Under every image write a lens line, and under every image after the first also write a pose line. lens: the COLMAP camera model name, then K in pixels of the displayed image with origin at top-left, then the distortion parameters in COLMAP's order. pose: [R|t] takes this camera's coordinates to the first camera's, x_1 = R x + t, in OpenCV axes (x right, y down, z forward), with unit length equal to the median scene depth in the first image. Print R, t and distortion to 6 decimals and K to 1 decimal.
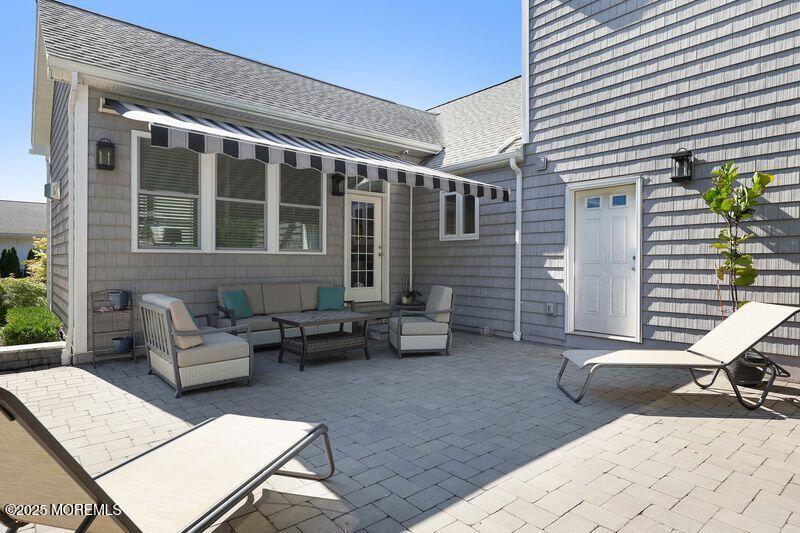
lens RADIAL K [[427.6, 0, 399.7], [0, 427.6, 260.8], [0, 0, 1]] dist [0.000316, -0.000167]
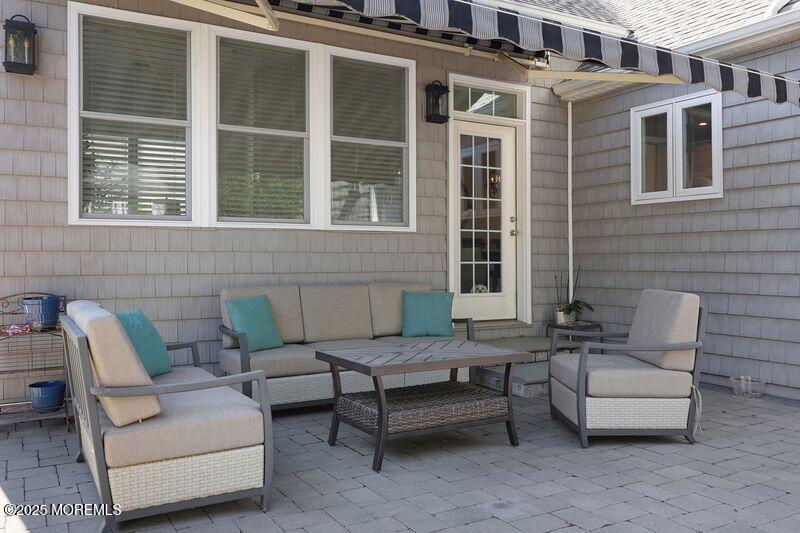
lens RADIAL K [[655.4, 0, 400.0], [0, 655.4, 266.5], [0, 0, 1]] dist [0.004086, 0.002608]
pose [[0.984748, 0.000203, -0.173989, -0.053866], [0.002874, 0.999844, 0.017429, 0.016342], [0.173965, -0.017663, 0.984593, 0.205436]]
